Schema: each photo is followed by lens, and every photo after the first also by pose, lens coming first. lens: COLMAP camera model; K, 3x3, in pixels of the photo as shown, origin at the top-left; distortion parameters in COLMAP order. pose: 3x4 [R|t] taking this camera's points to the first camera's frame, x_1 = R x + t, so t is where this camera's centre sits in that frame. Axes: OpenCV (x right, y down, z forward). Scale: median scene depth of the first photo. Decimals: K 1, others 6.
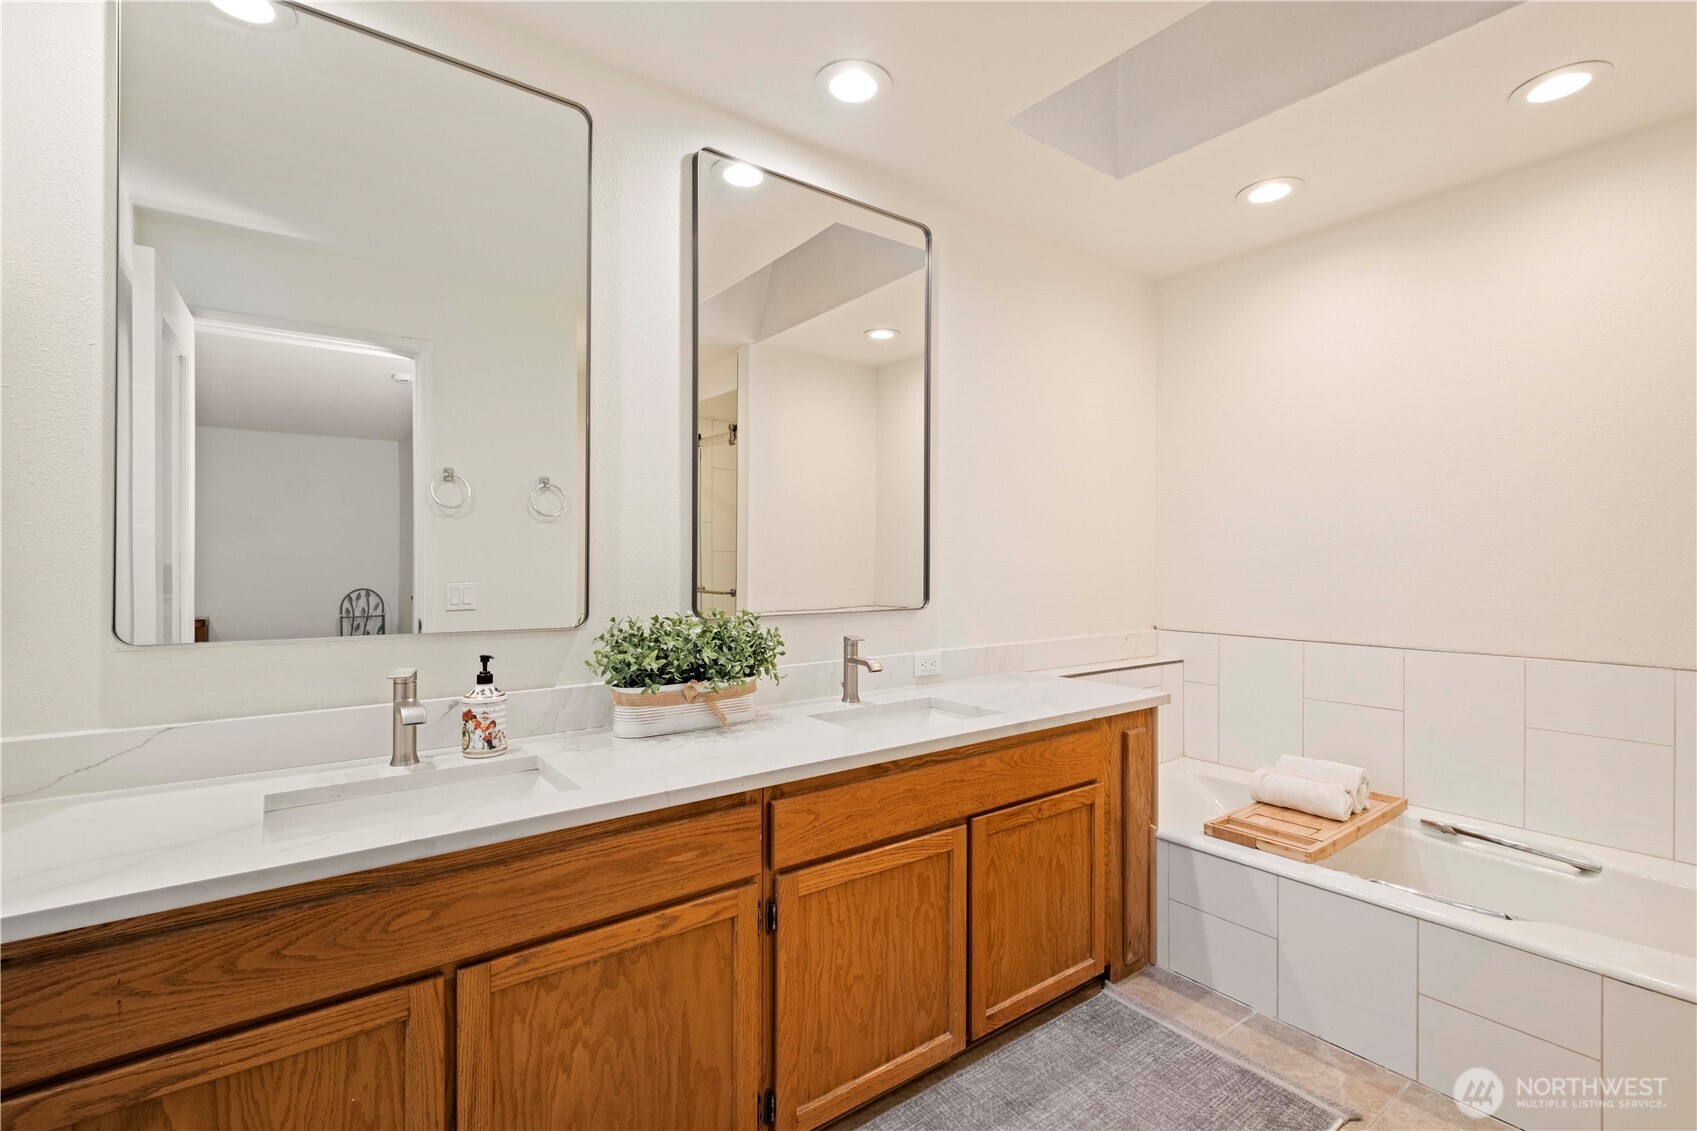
lens RADIAL K [[735.7, 0, 806.9], [0, 735.7, 564.6], [0, 0, 1]] dist [0.000299, -0.004579]
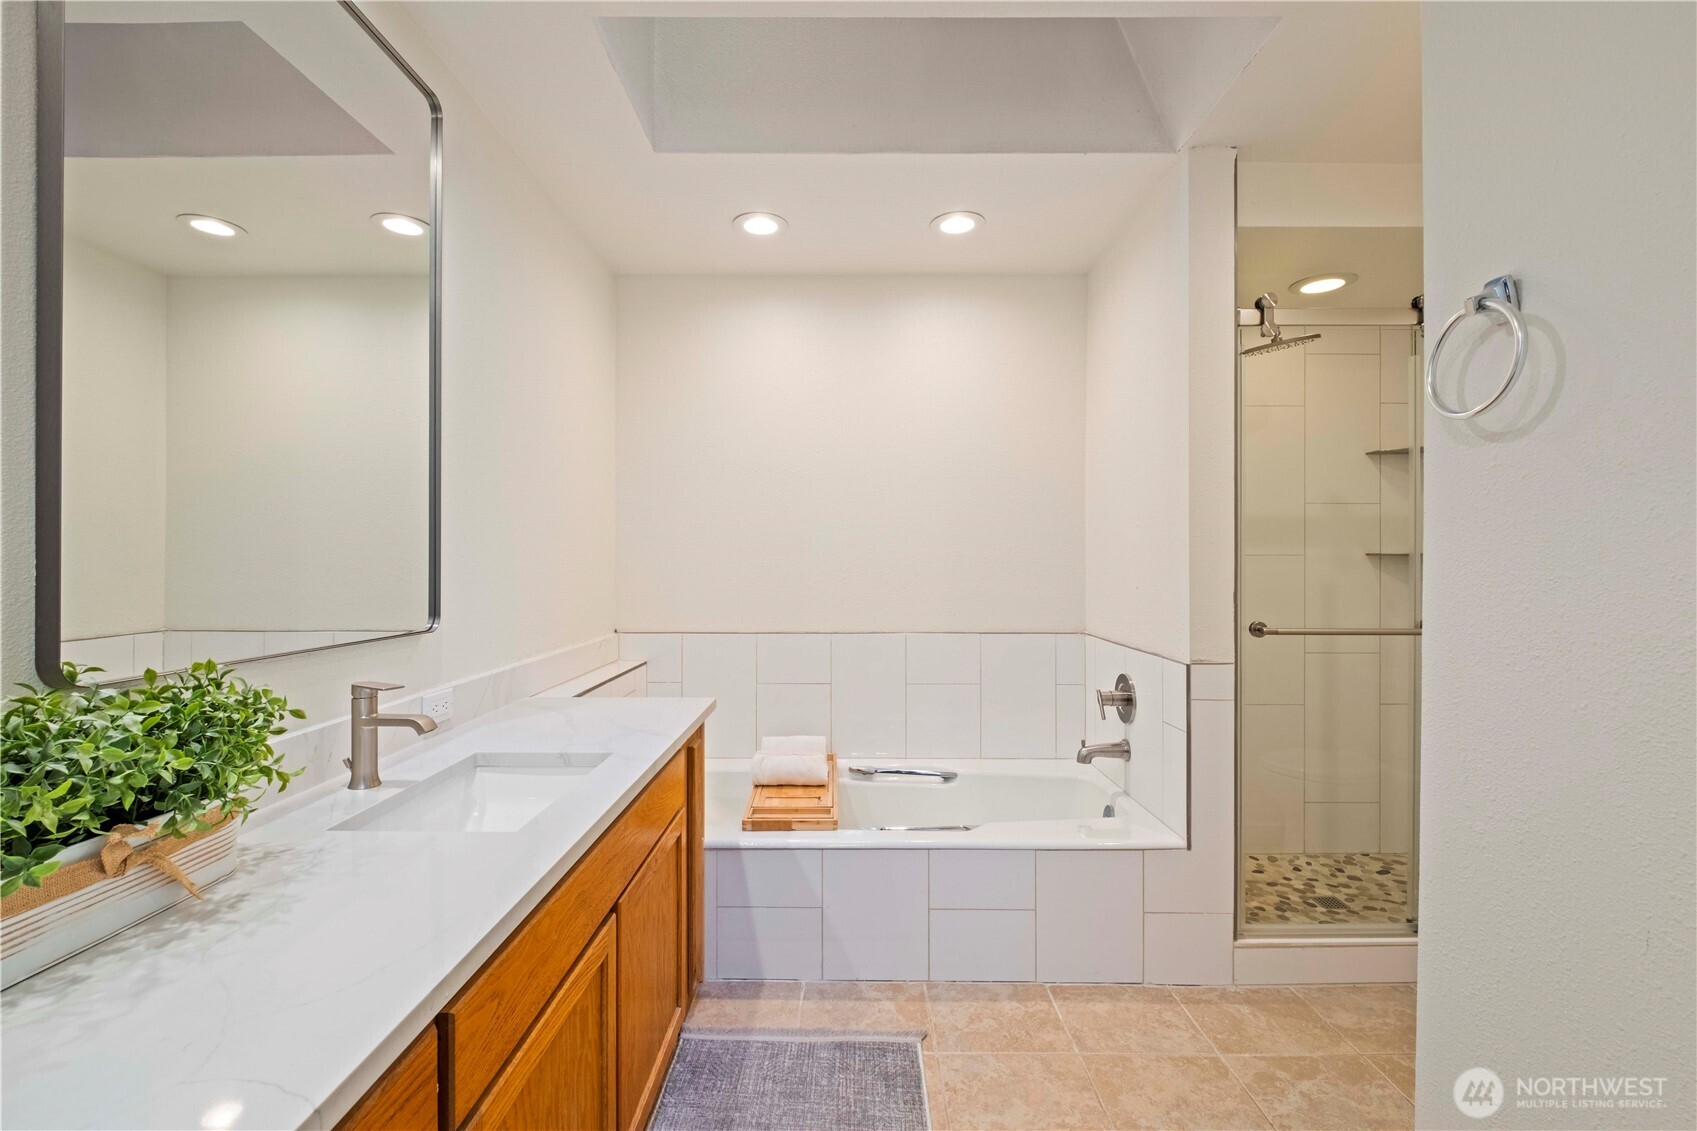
lens RADIAL K [[735.7, 0, 845.0], [0, 735.7, 561.9], [0, 0, 1]] dist [0.000299, -0.004579]
pose [[0.594856, -0.001316, 0.803831, -0.208334], [0.003648, 0.999993, -0.001062, -0.005087], [-0.803824, 0.003564, 0.594857, 0.296228]]
